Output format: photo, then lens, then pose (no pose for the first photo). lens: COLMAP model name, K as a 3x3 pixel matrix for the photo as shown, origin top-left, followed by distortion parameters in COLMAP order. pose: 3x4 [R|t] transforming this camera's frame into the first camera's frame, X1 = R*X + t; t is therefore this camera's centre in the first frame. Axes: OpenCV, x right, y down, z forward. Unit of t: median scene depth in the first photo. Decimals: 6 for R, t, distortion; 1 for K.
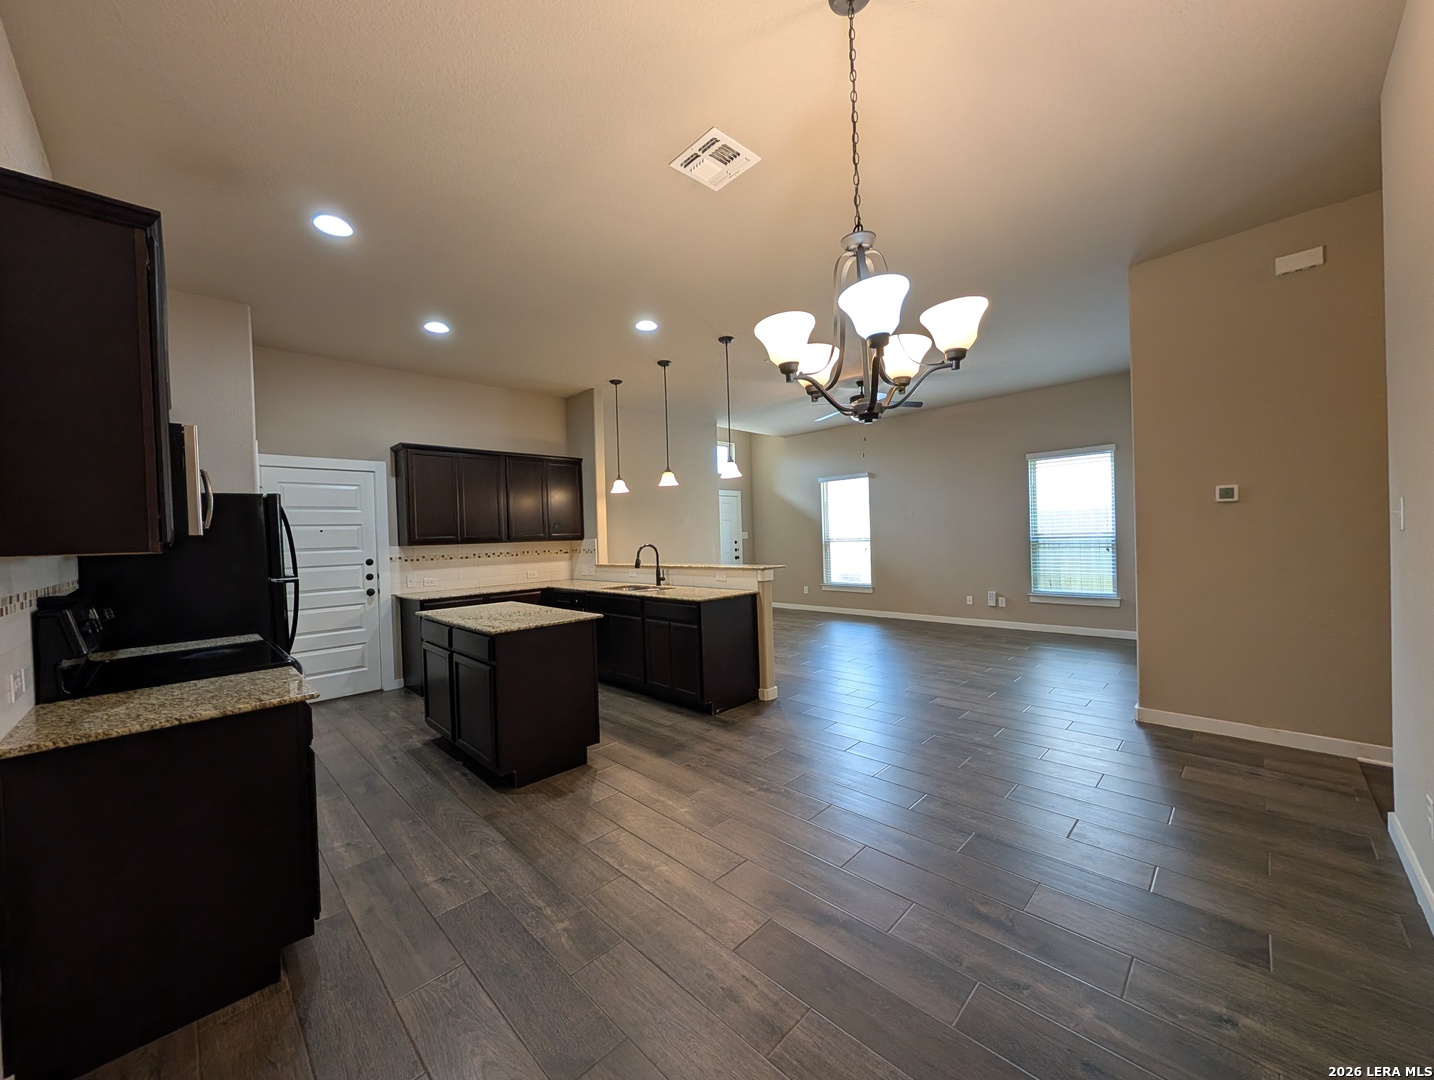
lens RADIAL K [[547.7, 0, 719.9], [0, 547.7, 541.9], [0, 0, 1]] dist [-0.000650, 0.000249]
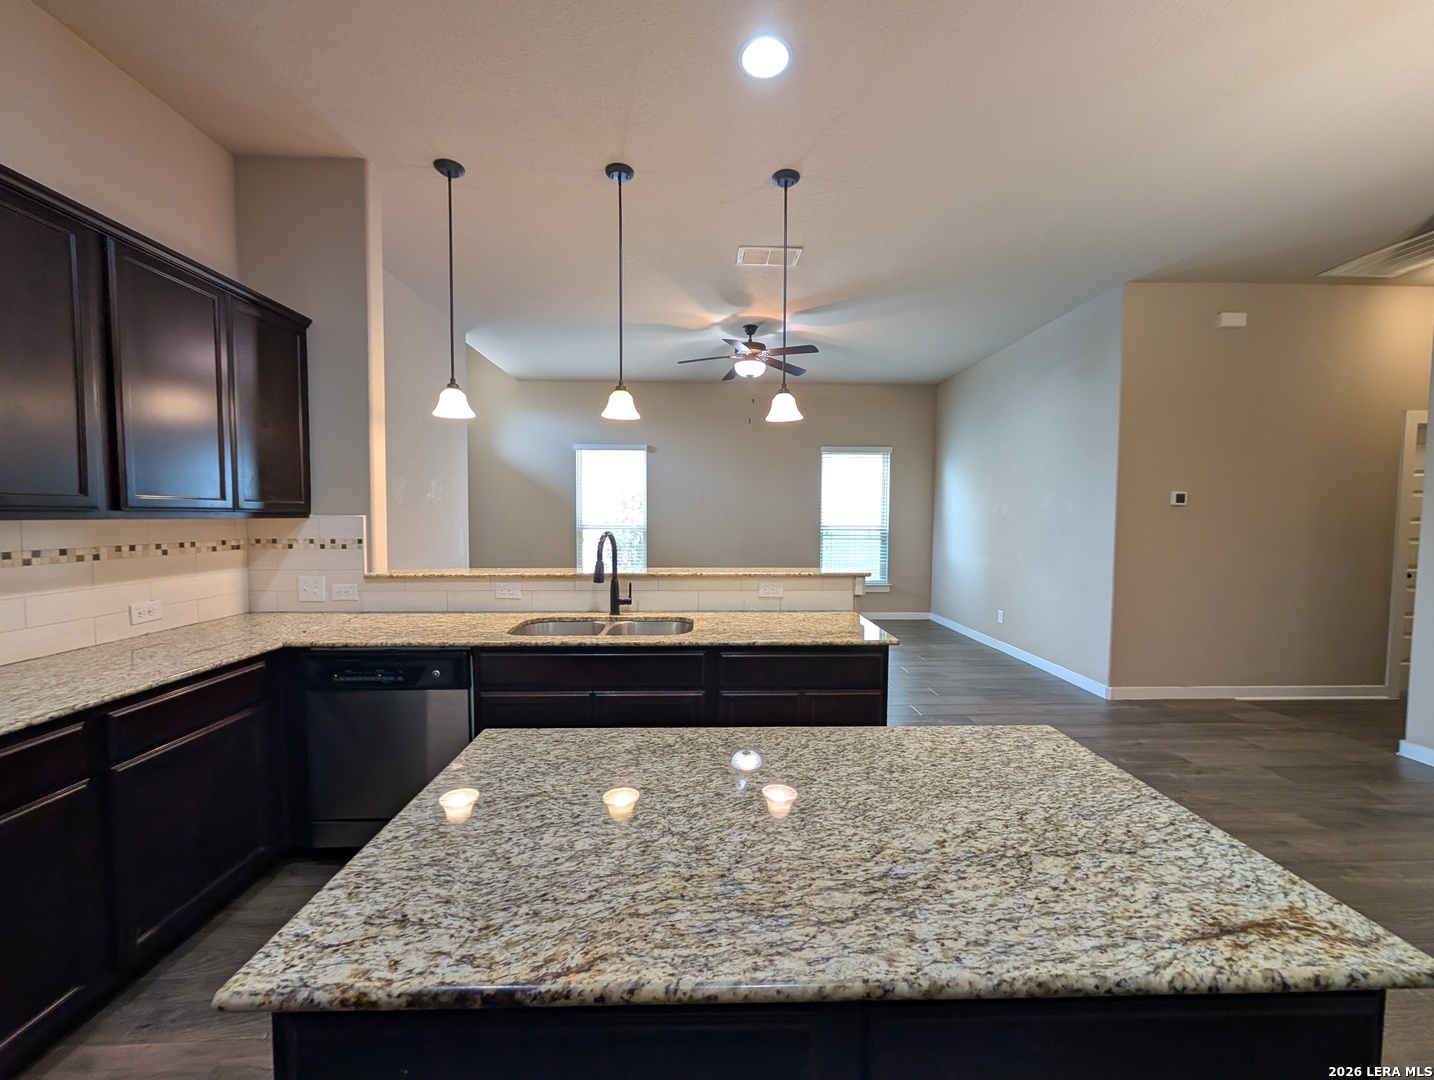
lens RADIAL K [[547.7, 0, 719.9], [0, 547.7, 541.9], [0, 0, 1]] dist [-0.000650, 0.000249]
pose [[0.681247, -0.000252, 0.732053, -0.351454], [-0.017930, 0.999694, 0.017030, 0.002484], [-0.731834, -0.024727, 0.681034, 0.502040]]
